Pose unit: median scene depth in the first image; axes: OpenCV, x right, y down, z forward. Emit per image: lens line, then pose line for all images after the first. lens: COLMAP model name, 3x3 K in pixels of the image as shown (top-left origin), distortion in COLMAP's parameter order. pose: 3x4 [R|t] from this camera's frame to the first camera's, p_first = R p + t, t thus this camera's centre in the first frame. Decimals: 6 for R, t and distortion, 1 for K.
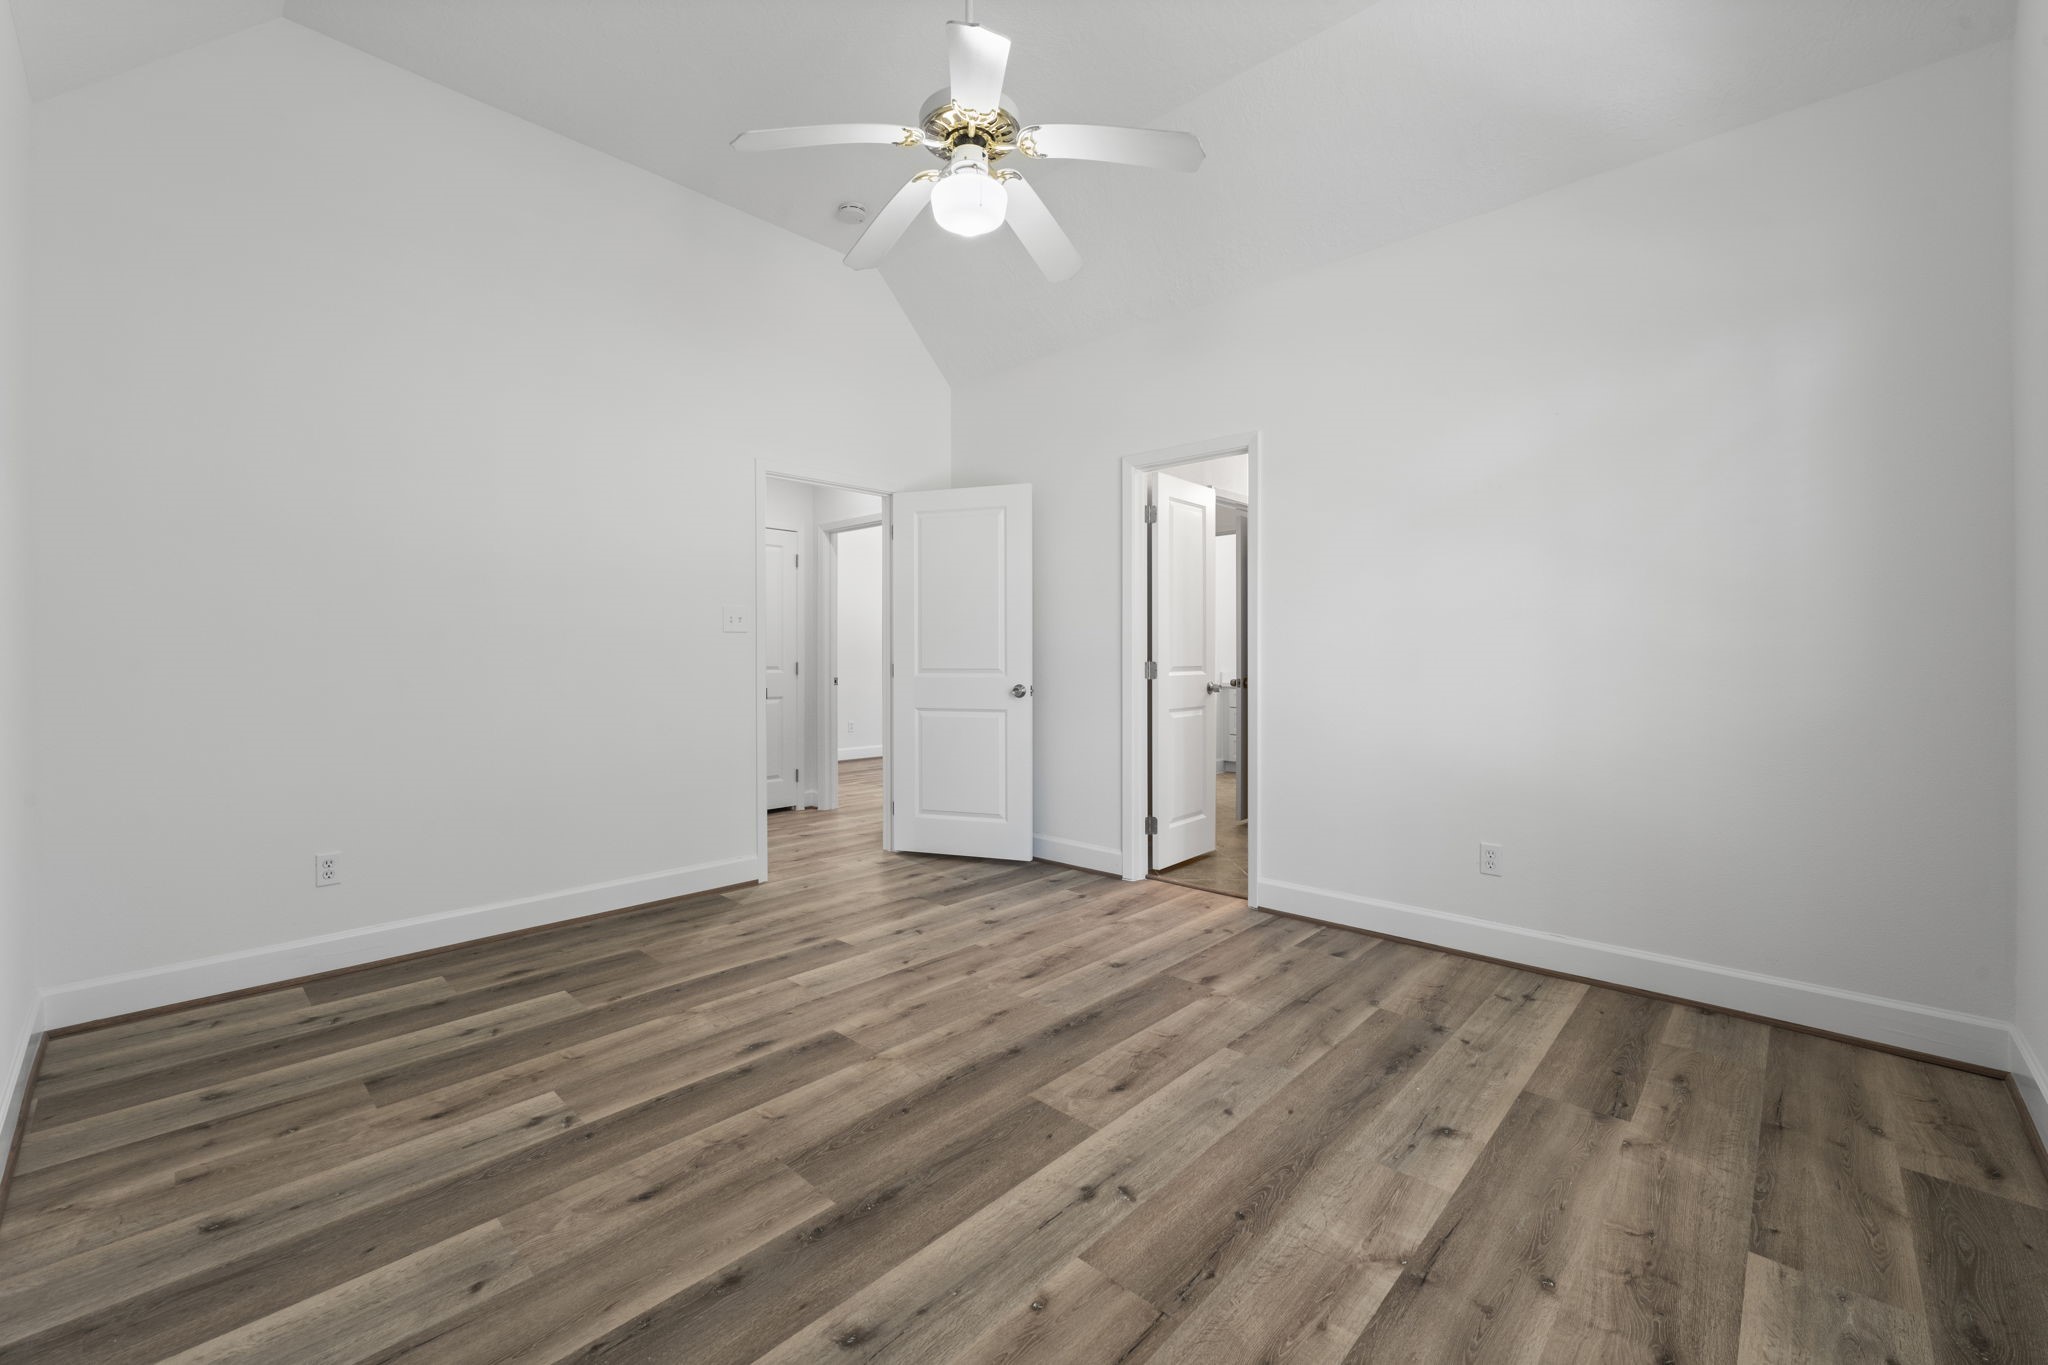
lens RADIAL K [[847.6, 0, 1026.1], [0, 847.6, 677.1], [0, 0, 1]] dist [-0.000266, 0.000641]
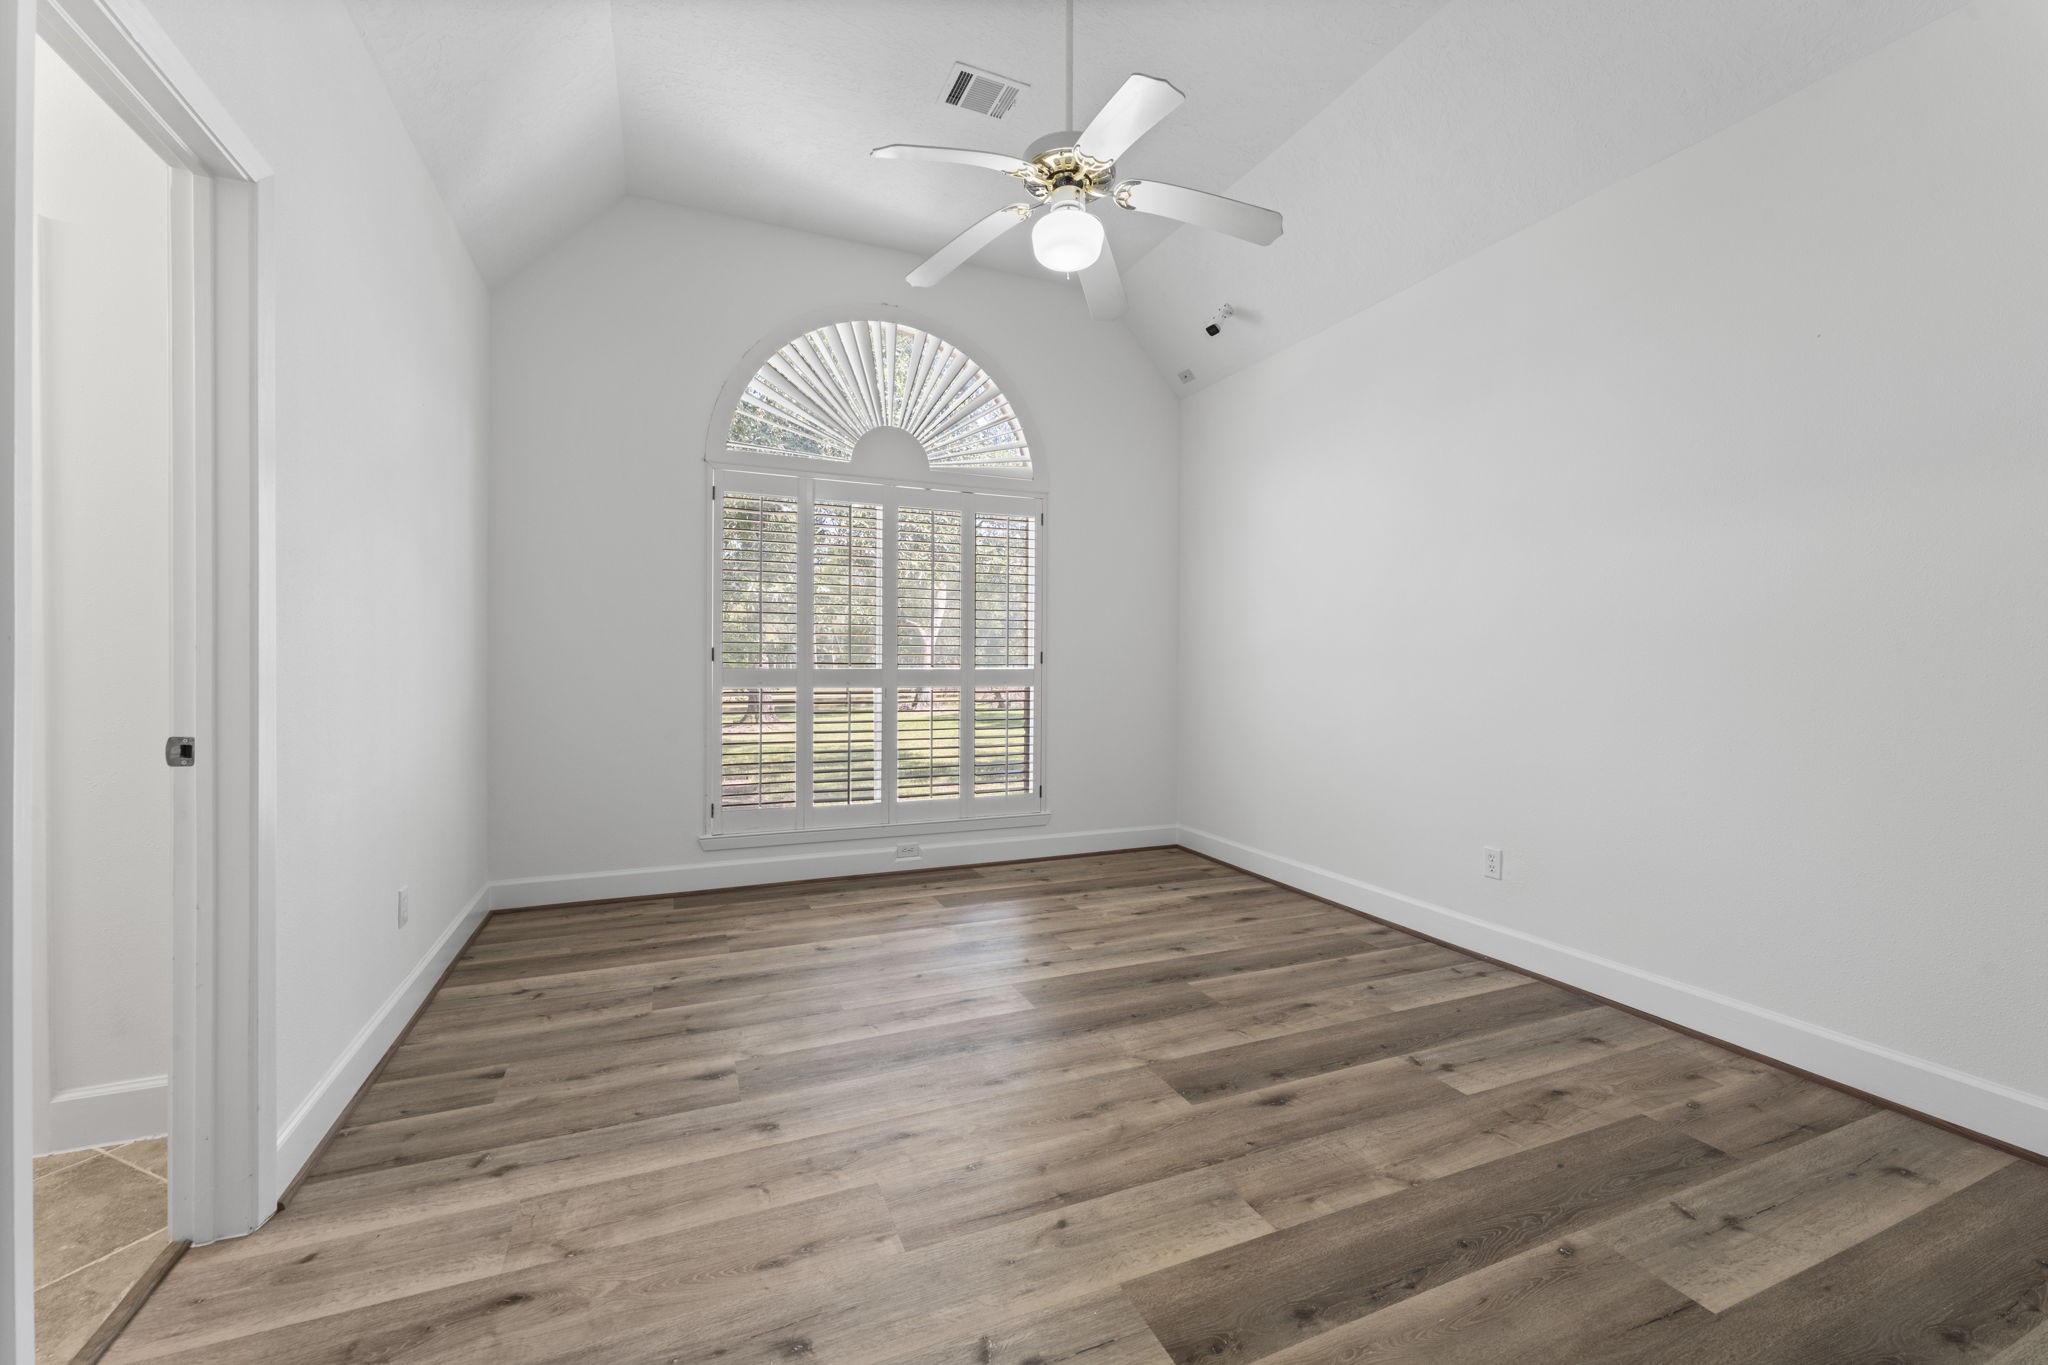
lens RADIAL K [[847.6, 0, 1027.6], [0, 847.6, 671.3], [0, 0, 1]] dist [-0.000266, 0.000641]
pose [[-0.919446, -0.005696, 0.393175, -0.442267], [0.007178, 0.999485, 0.031266, -0.046044], [-0.393150, 0.031569, -0.918932, 1.983771]]
